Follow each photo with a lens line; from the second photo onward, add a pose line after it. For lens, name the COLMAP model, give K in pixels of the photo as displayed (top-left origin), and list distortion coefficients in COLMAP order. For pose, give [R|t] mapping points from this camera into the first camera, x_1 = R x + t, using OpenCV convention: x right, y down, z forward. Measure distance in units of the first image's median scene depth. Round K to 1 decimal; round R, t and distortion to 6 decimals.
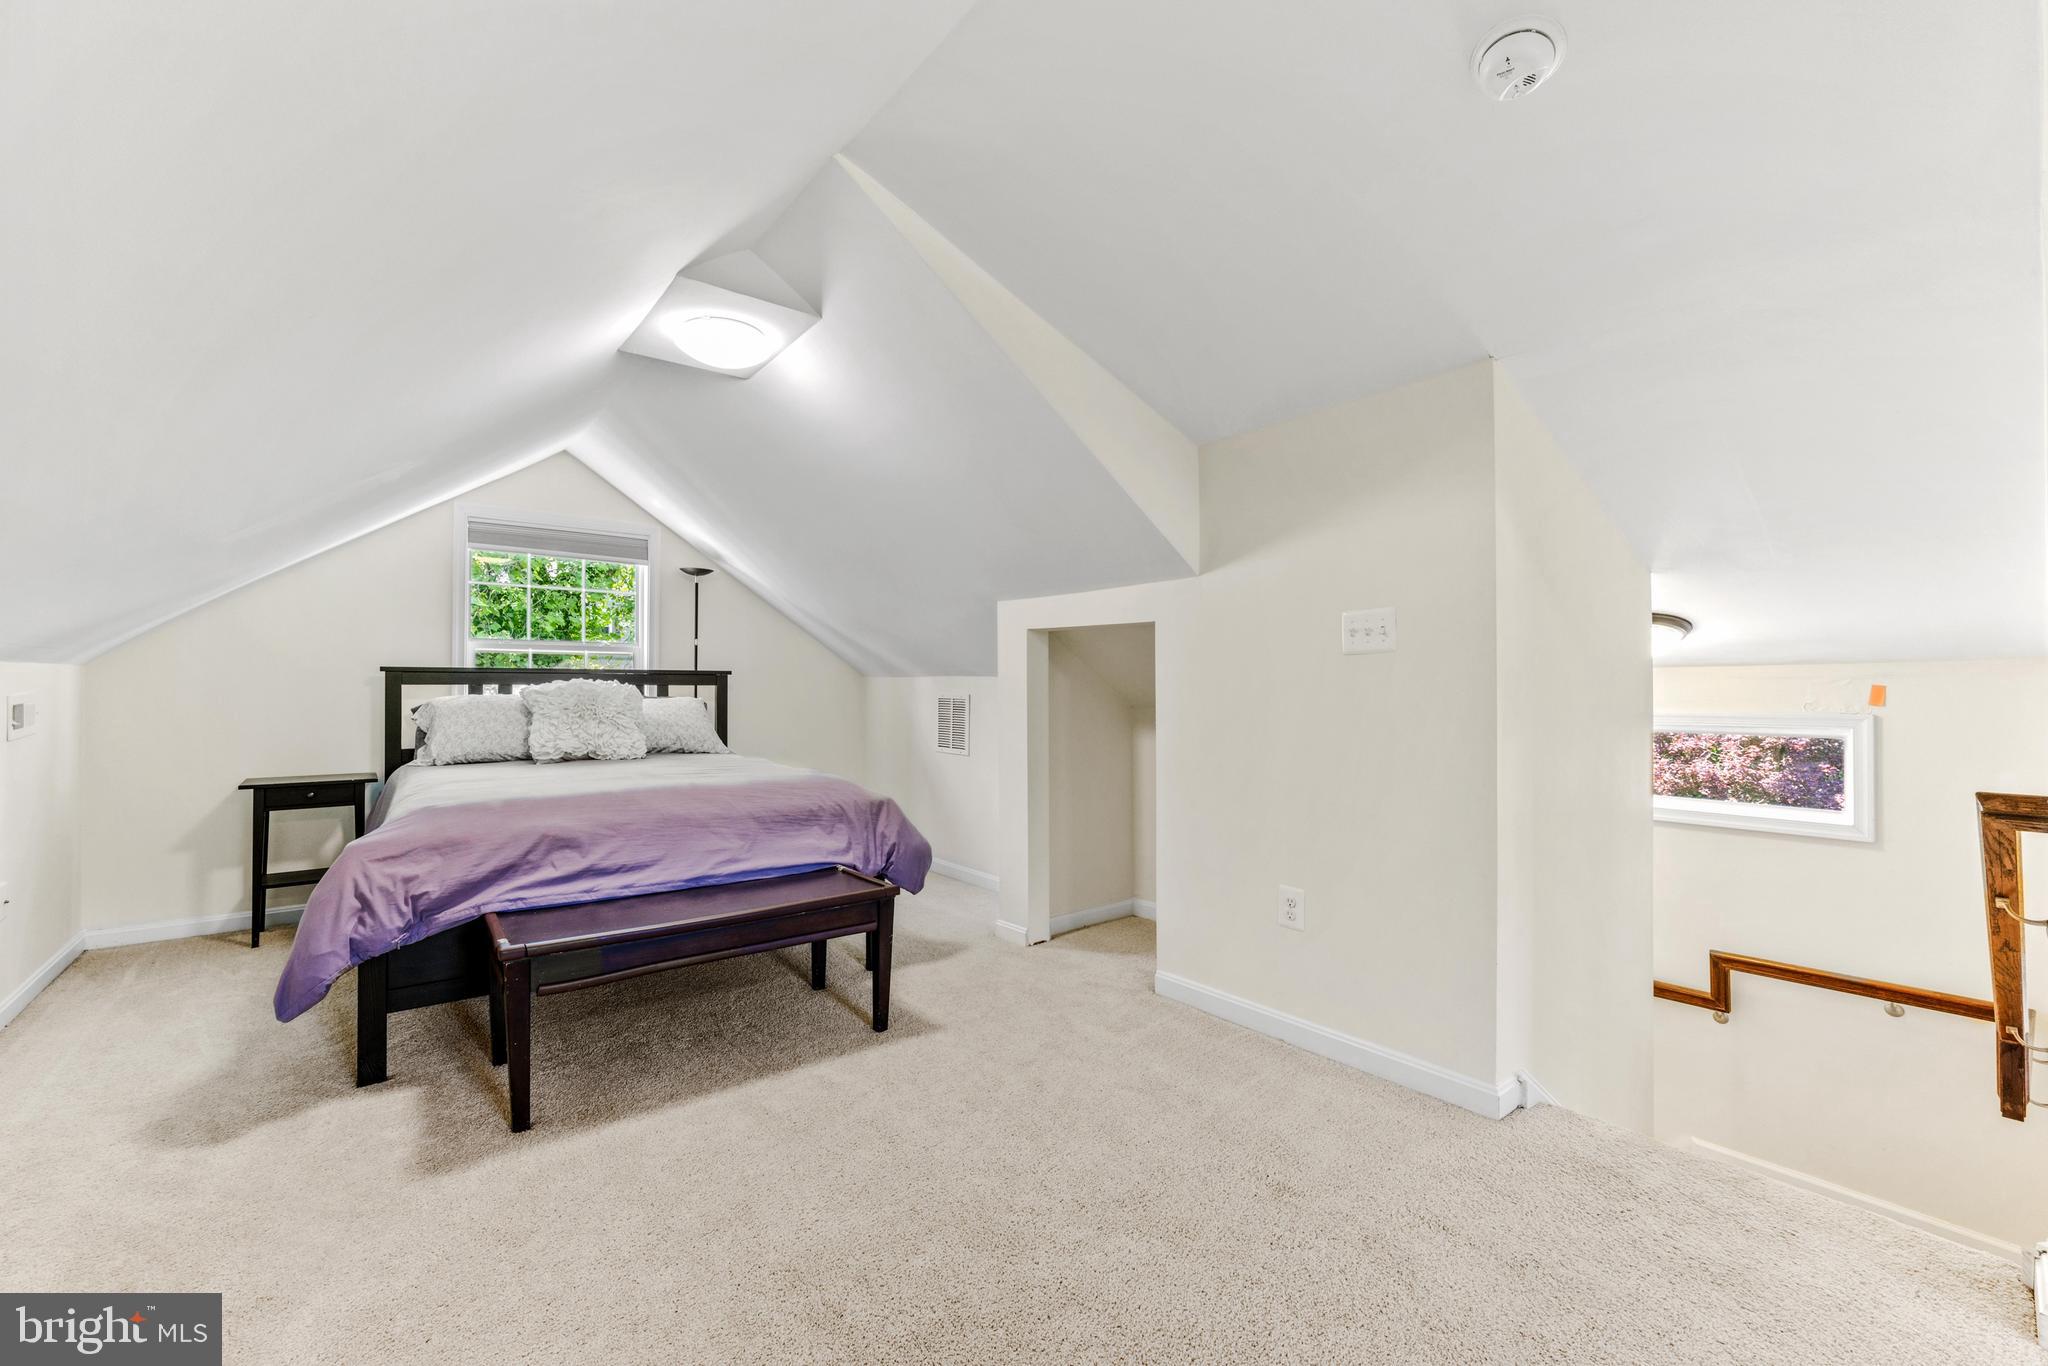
lens RADIAL K [[832.6, 0, 1024.0], [0, 832.6, 683.0], [0, 0, 1]] dist [-0.002240, -0.000044]
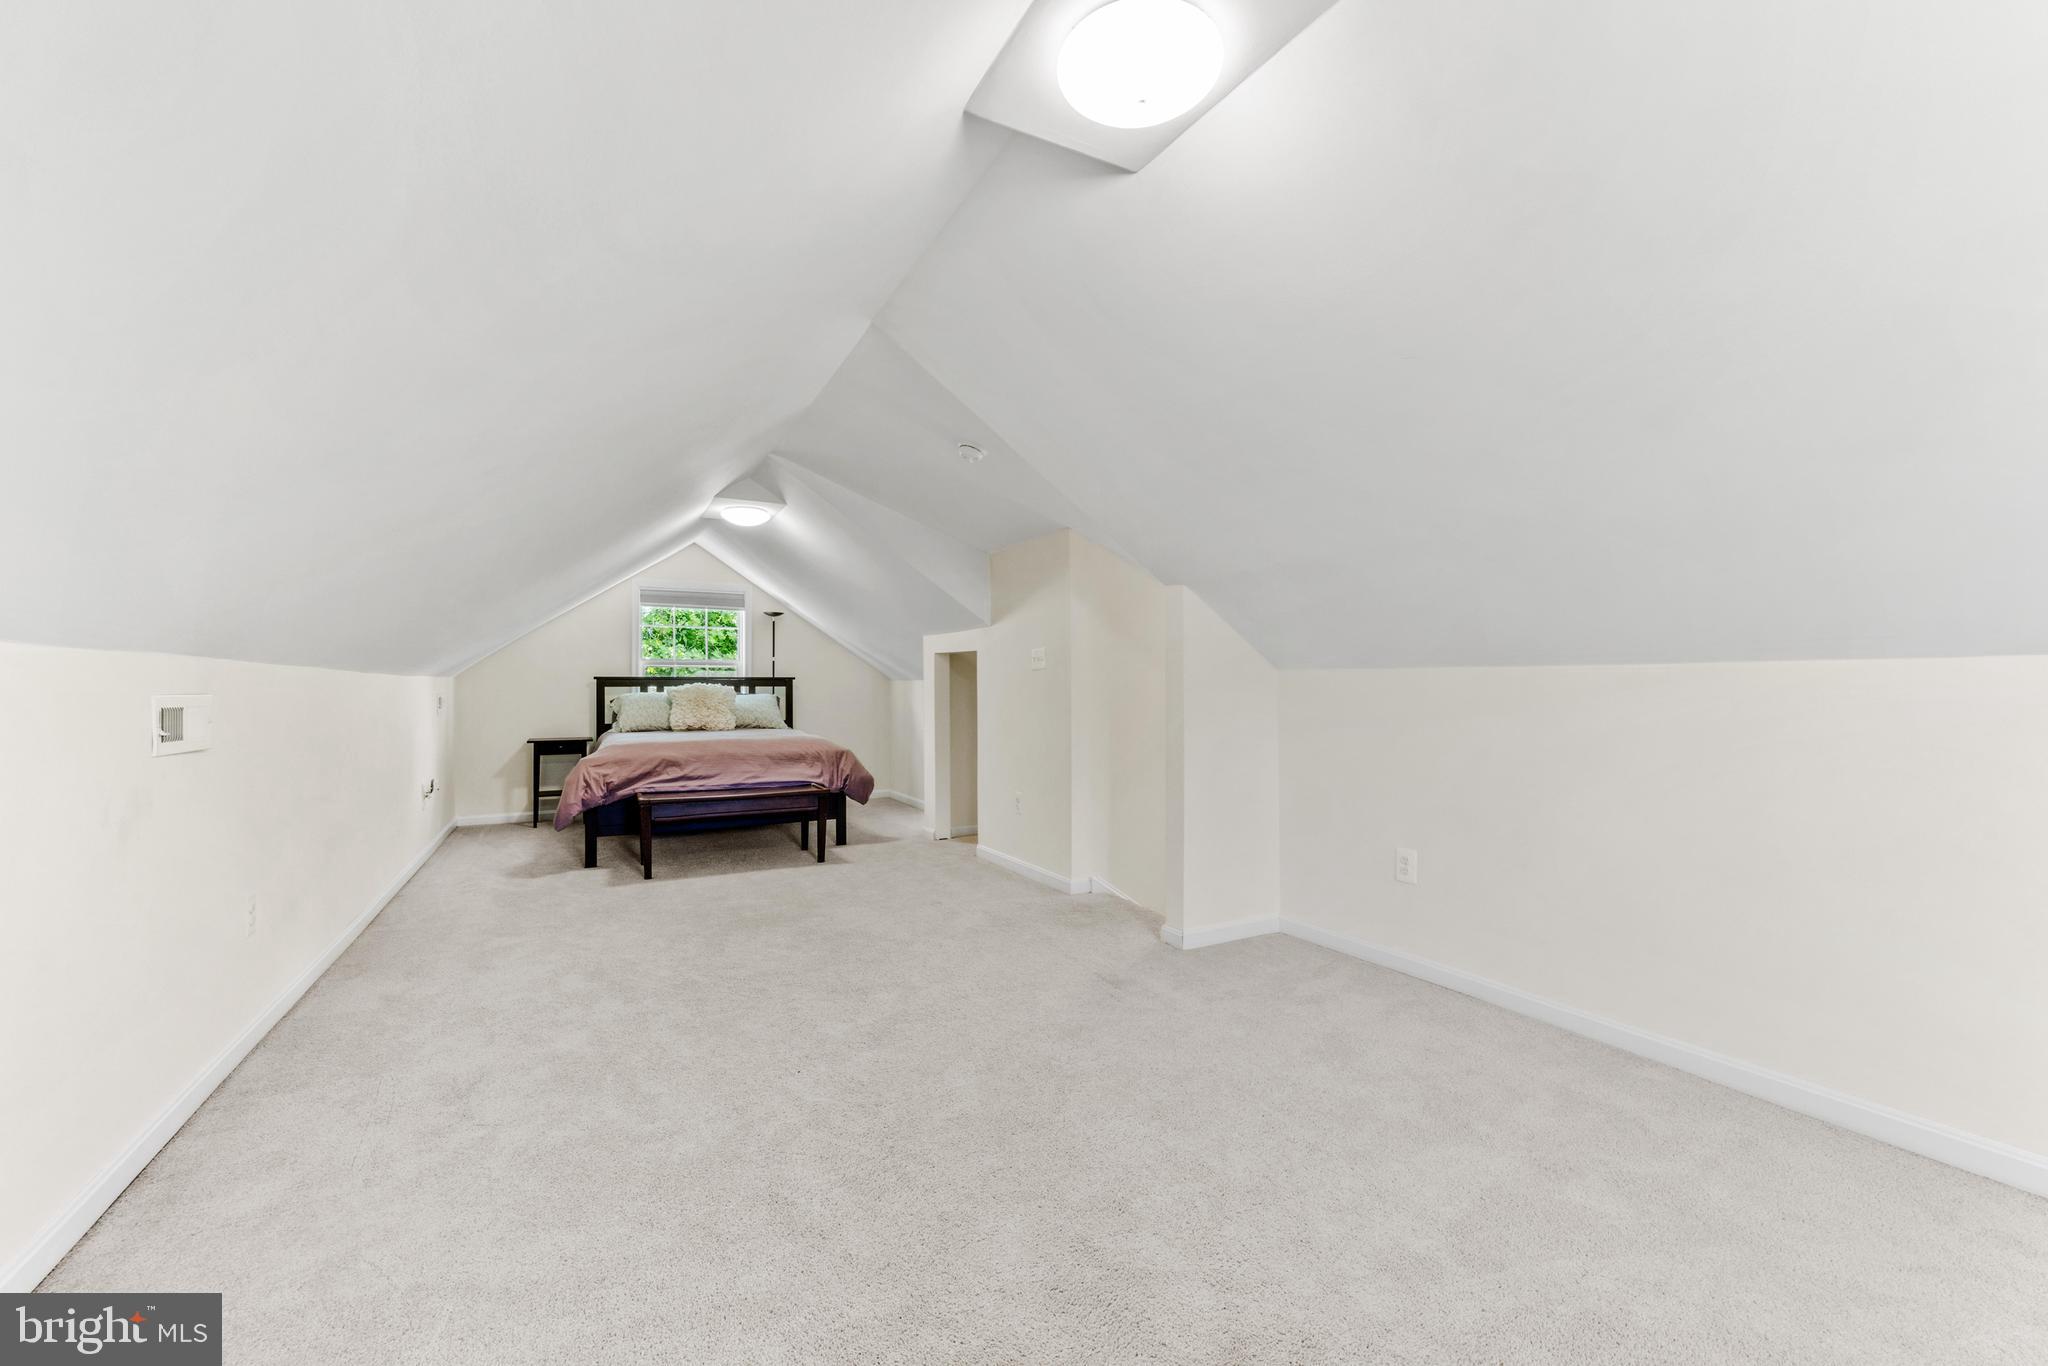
lens RADIAL K [[836.7, 0, 1031.0], [0, 836.7, 690.8], [0, 0, 1]] dist [-0.001486, 0.000292]
pose [[0.983792, -0.002270, -0.179300, 0.537237], [0.004084, 0.999944, 0.009752, -0.003856], [0.179268, -0.010326, 0.983746, -0.682154]]
